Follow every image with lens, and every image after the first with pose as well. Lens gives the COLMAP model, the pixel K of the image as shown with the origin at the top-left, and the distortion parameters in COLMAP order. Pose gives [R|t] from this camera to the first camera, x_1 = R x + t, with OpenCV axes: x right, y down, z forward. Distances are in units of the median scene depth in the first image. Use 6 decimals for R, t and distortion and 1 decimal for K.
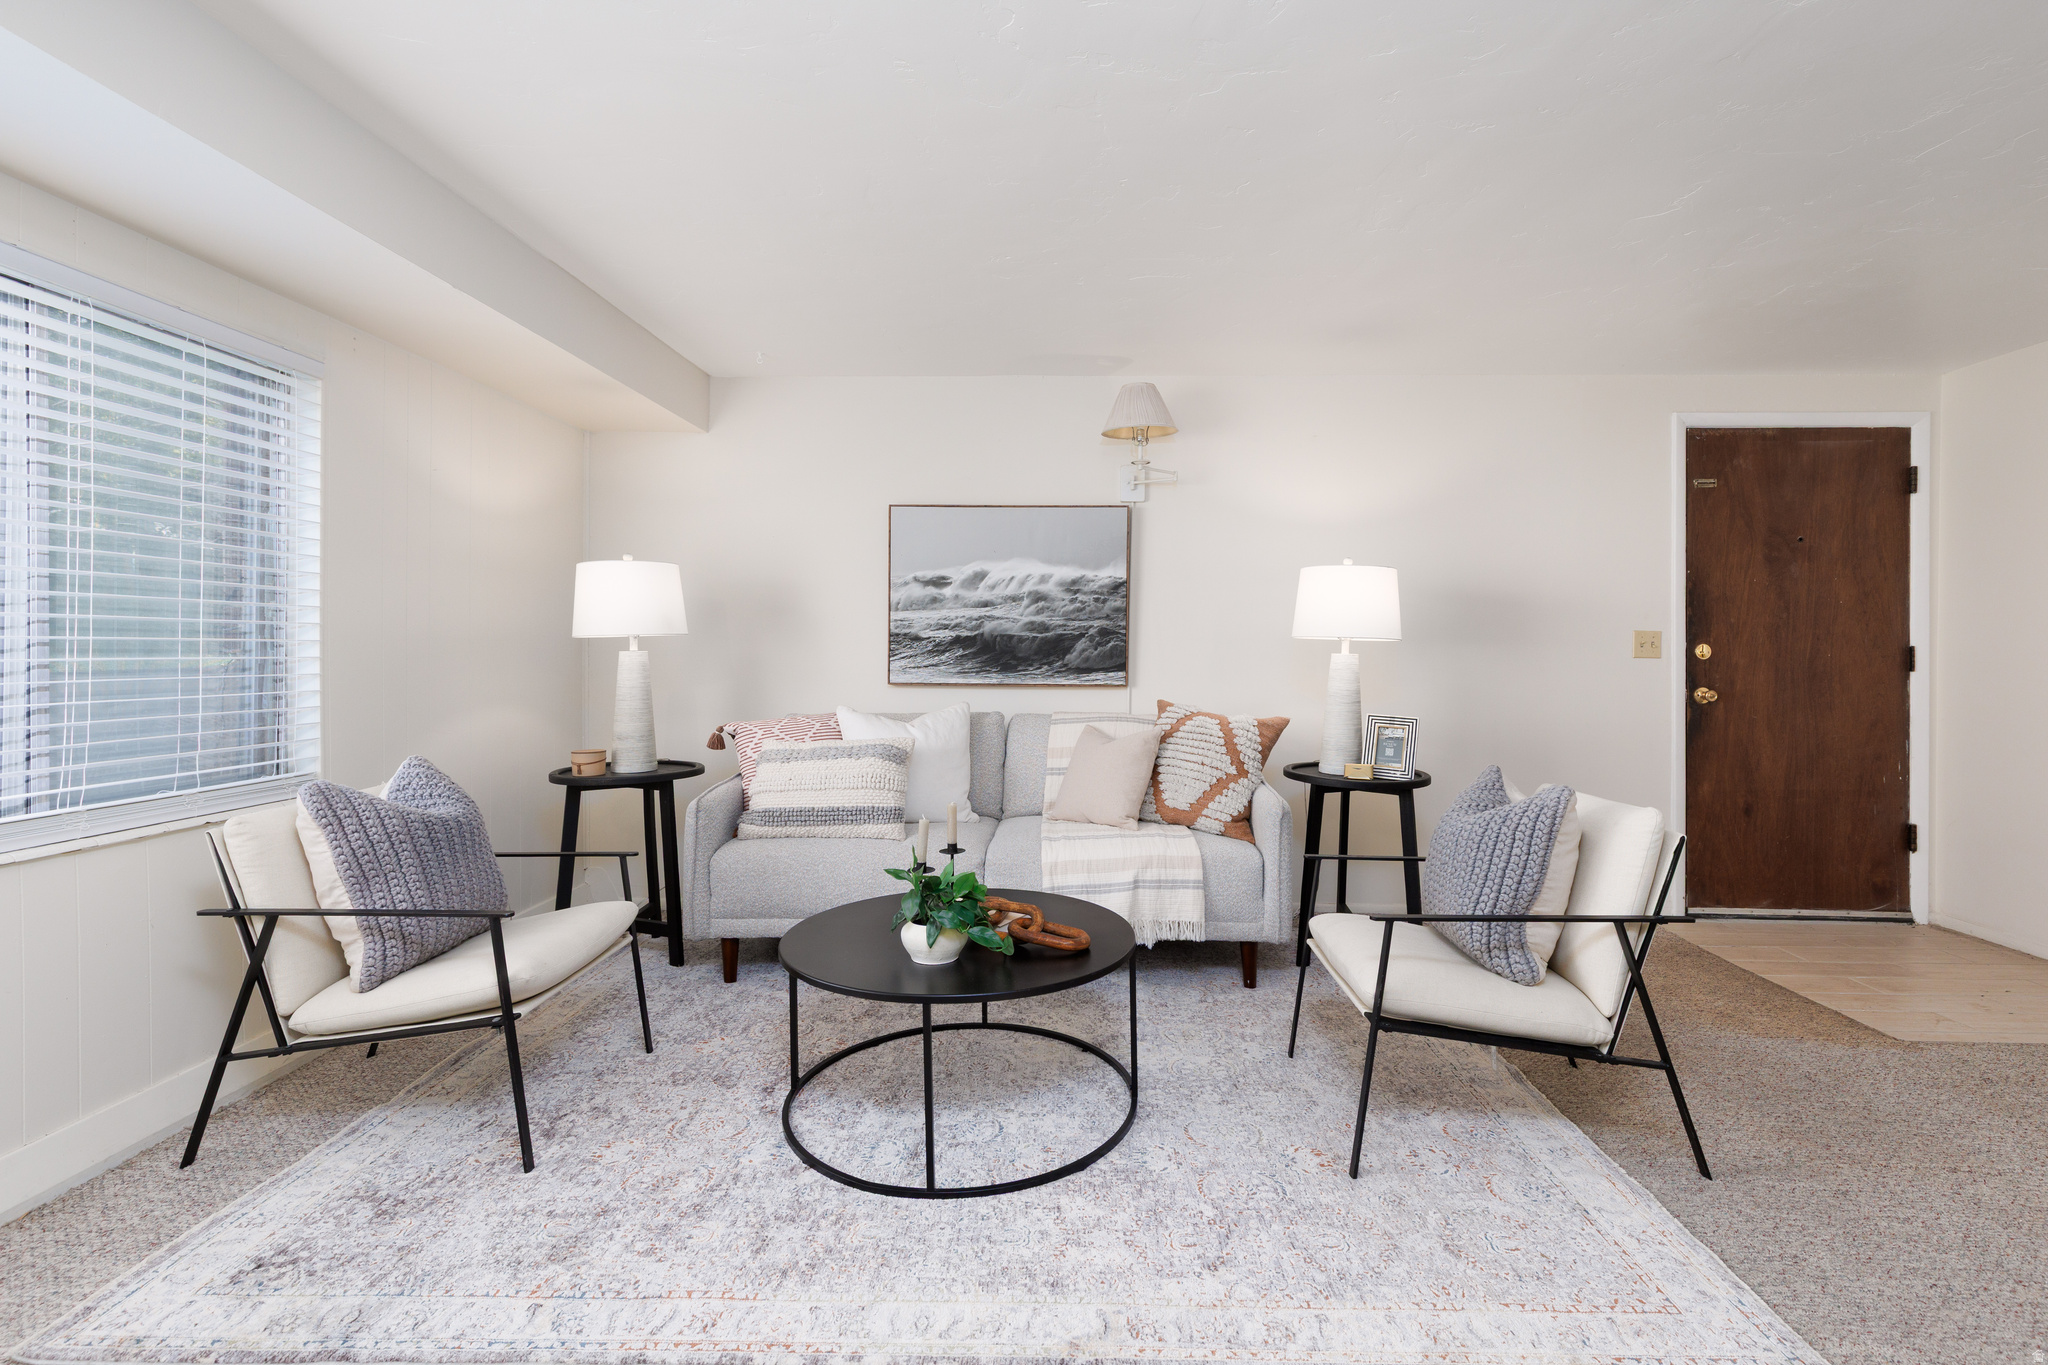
lens RADIAL K [[925.3, 0, 1058.3], [0, 925.3, 655.2], [0, 0, 1]] dist [0.014362, -0.003092]
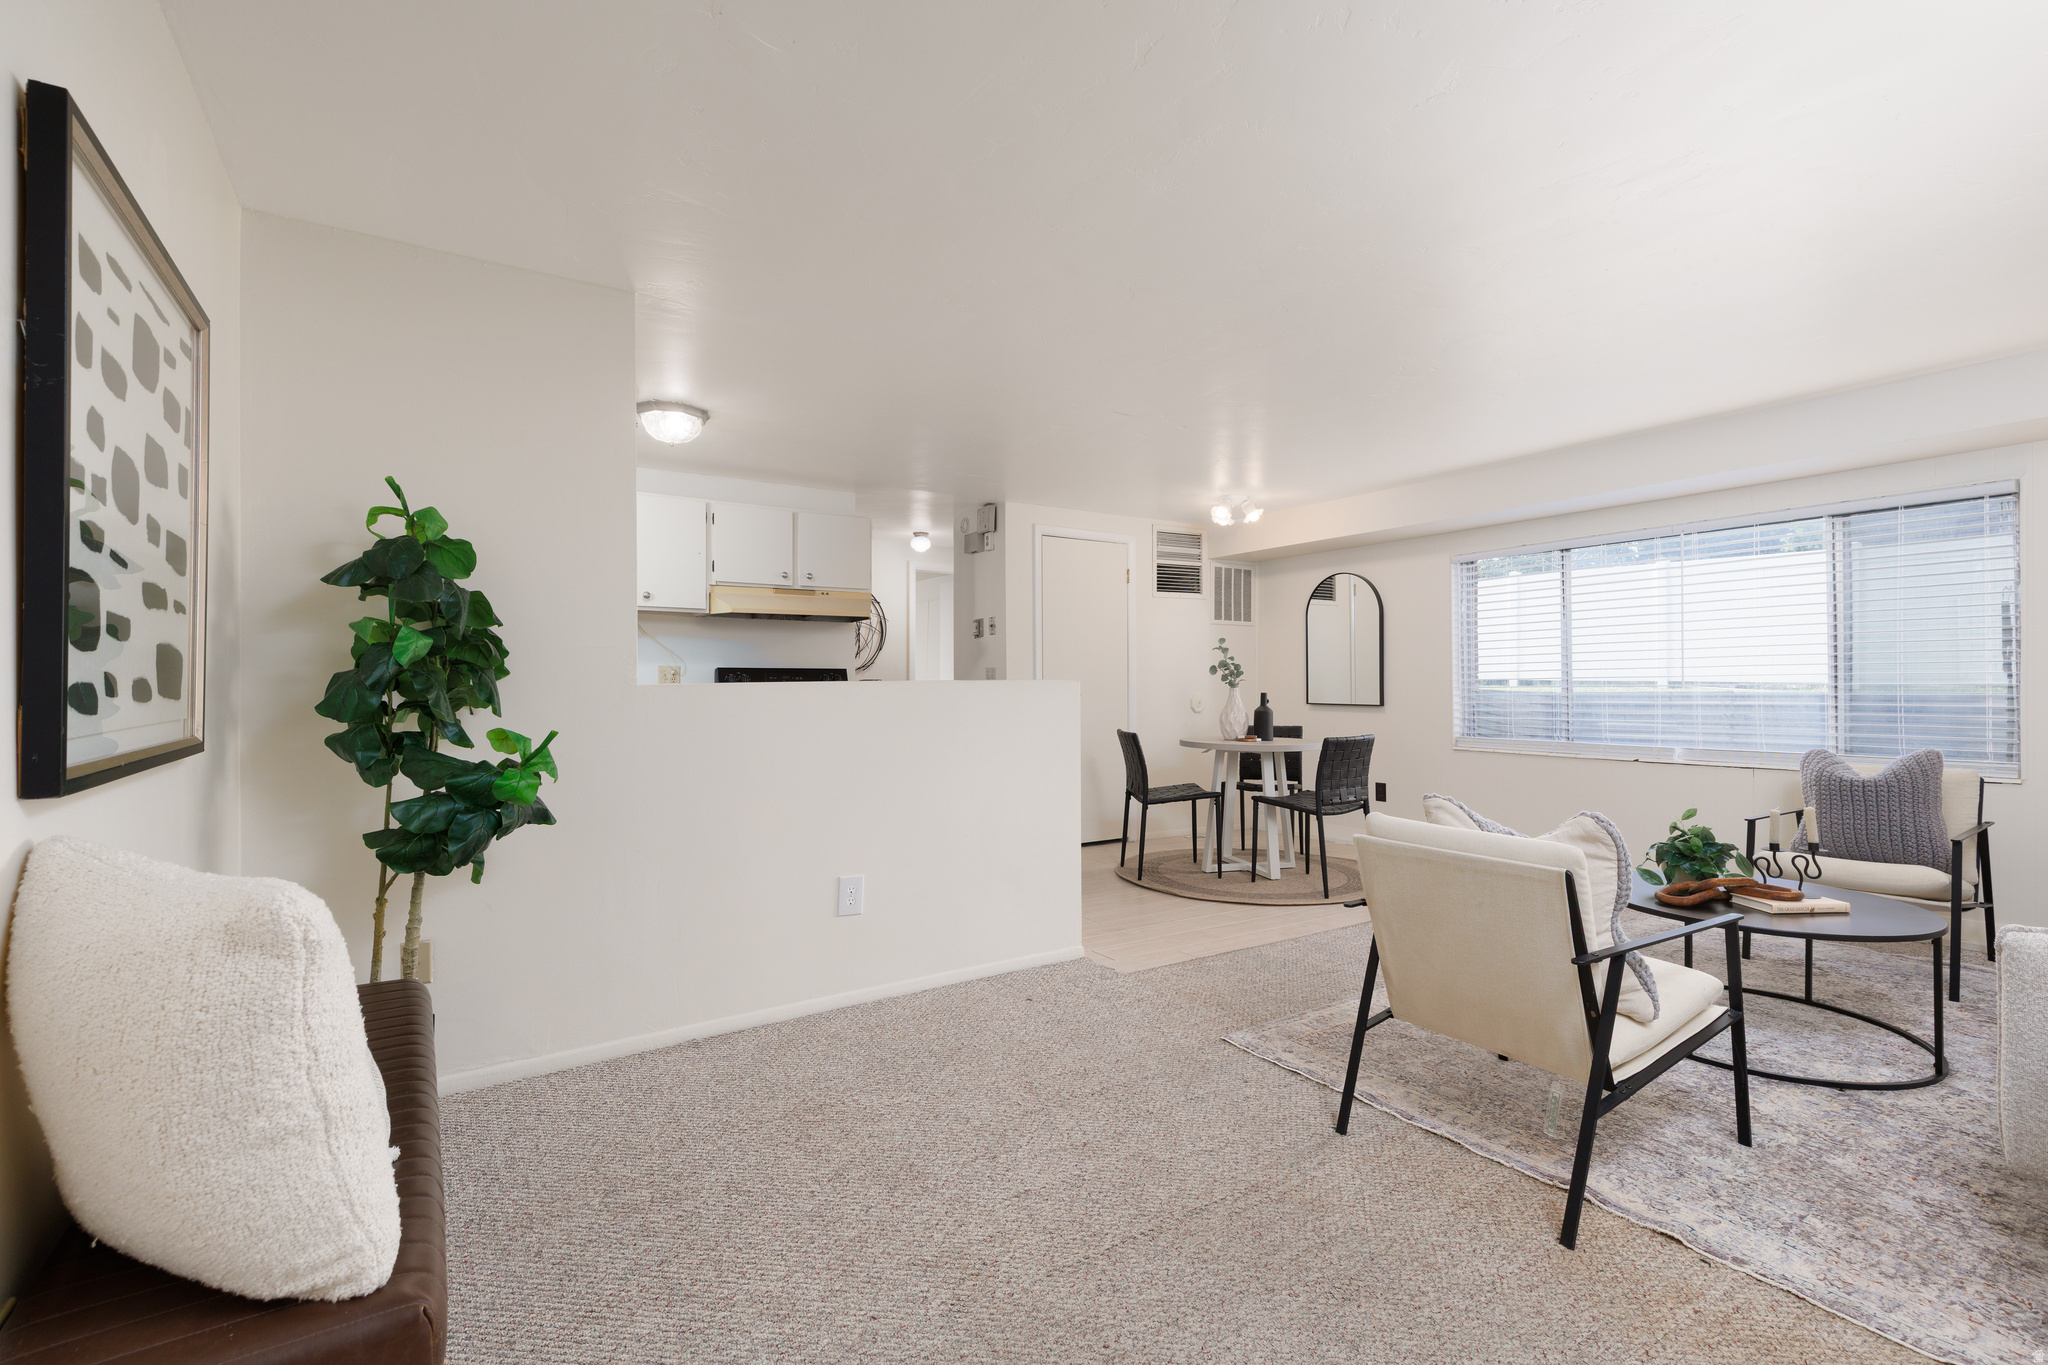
lens RADIAL K [[925.3, 0, 1032.3], [0, 925.3, 681.0], [0, 0, 1]] dist [0.014362, -0.003092]
pose [[-0.823539, -0.000304, -0.567260, 0.939365], [-0.001304, 0.999998, 0.001358, -0.001771], [0.567259, 0.001858, -0.823537, 0.974345]]
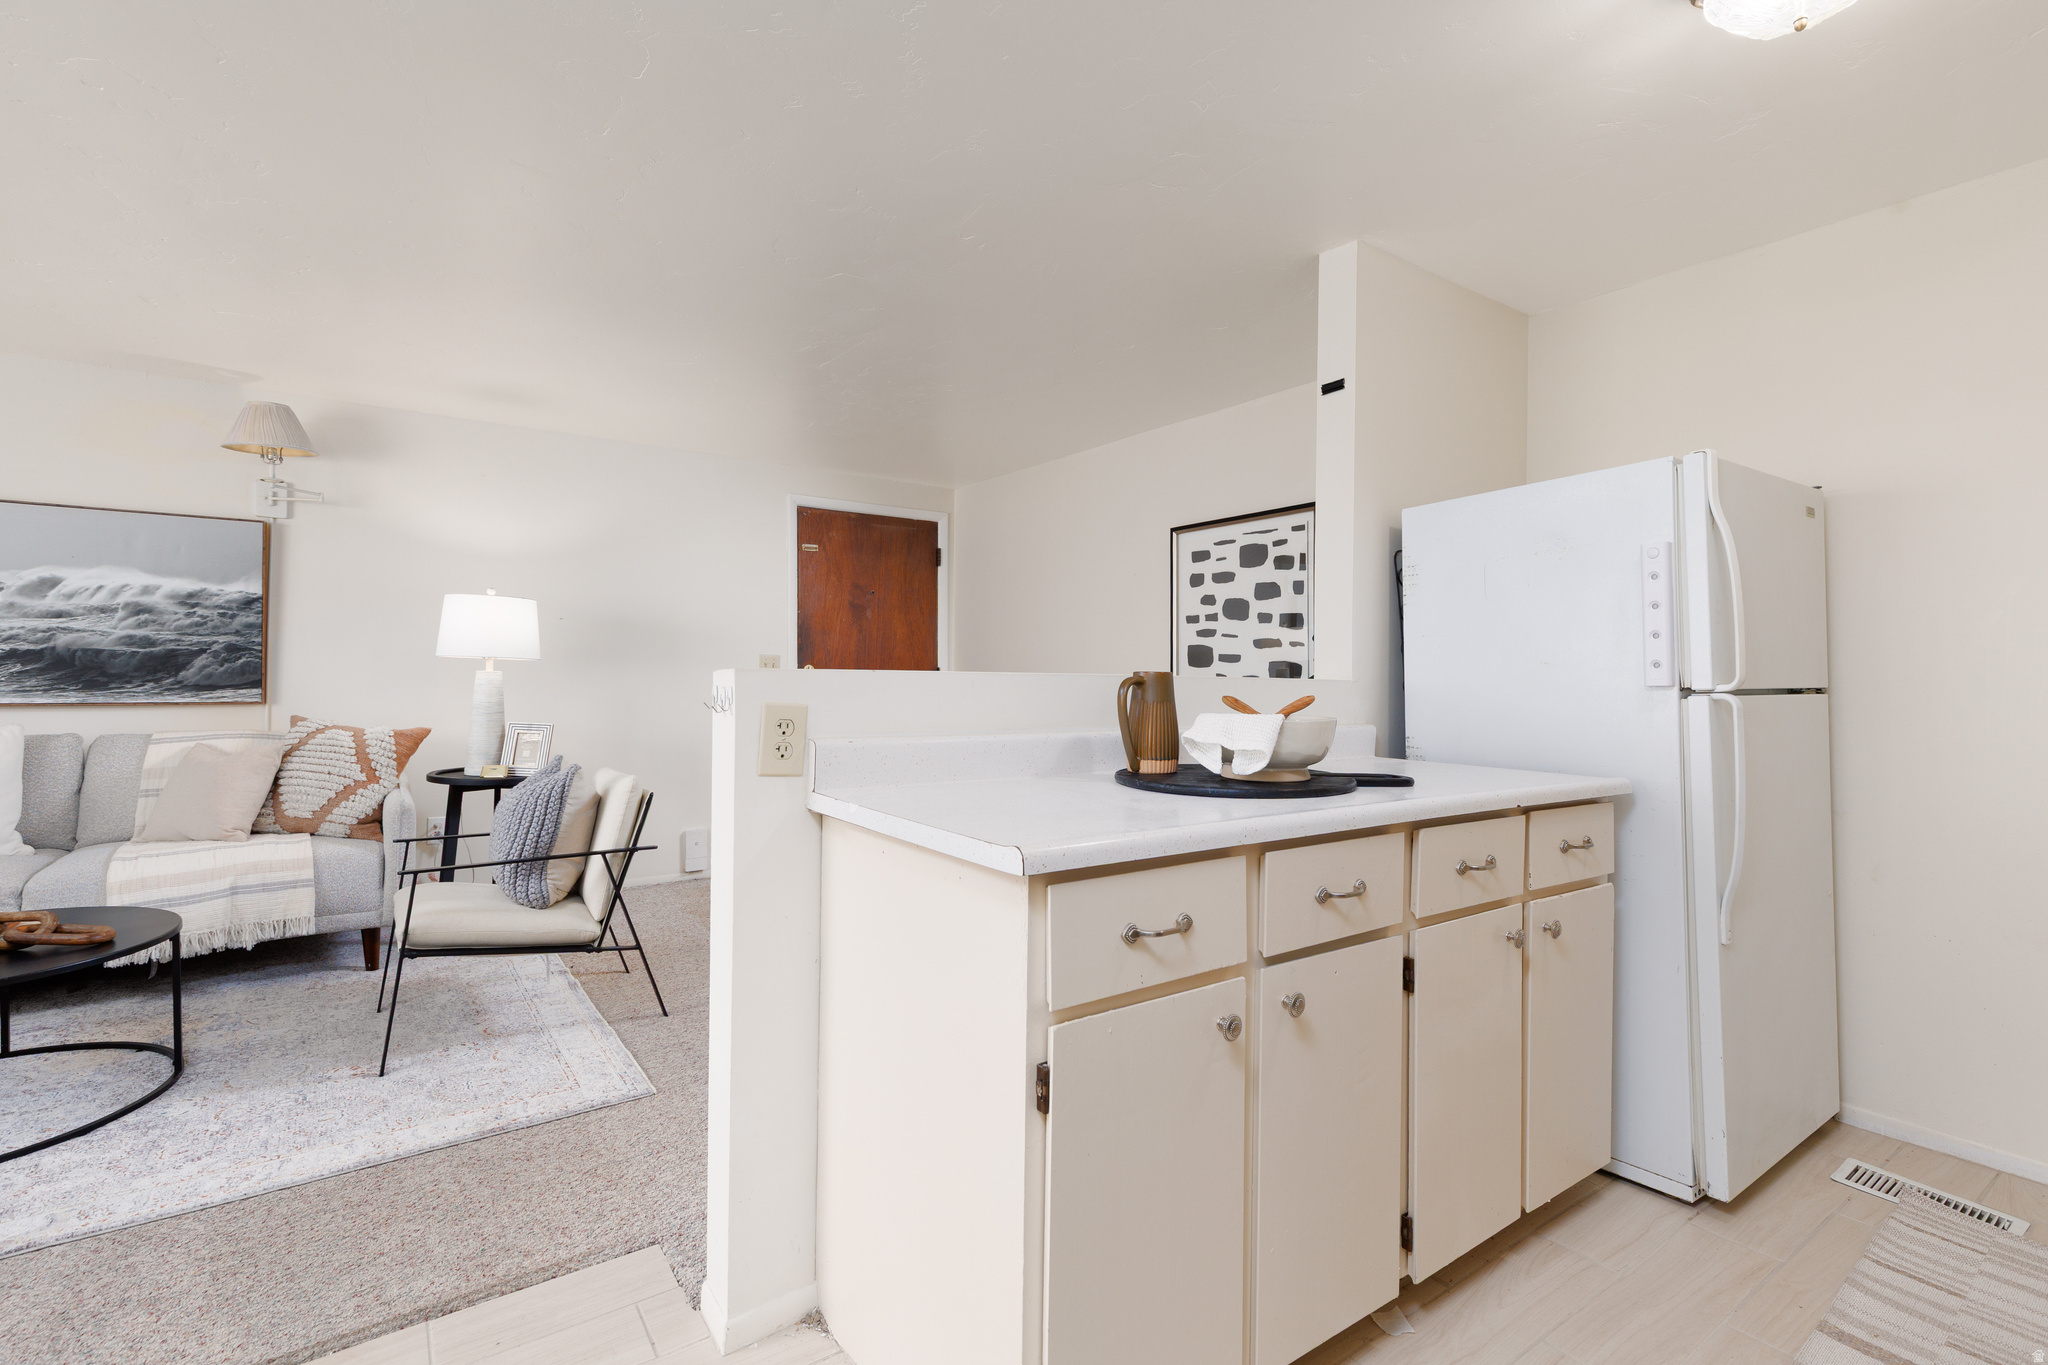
lens RADIAL K [[925.3, 0, 1016.6], [0, 925.3, 678.6], [0, 0, 1]] dist [0.014362, -0.003092]
pose [[0.805081, -0.001600, 0.593162, 0.145597], [-0.001228, 0.999990, 0.004364, 0.002088], [-0.593163, -0.004242, 0.805071, -0.313152]]
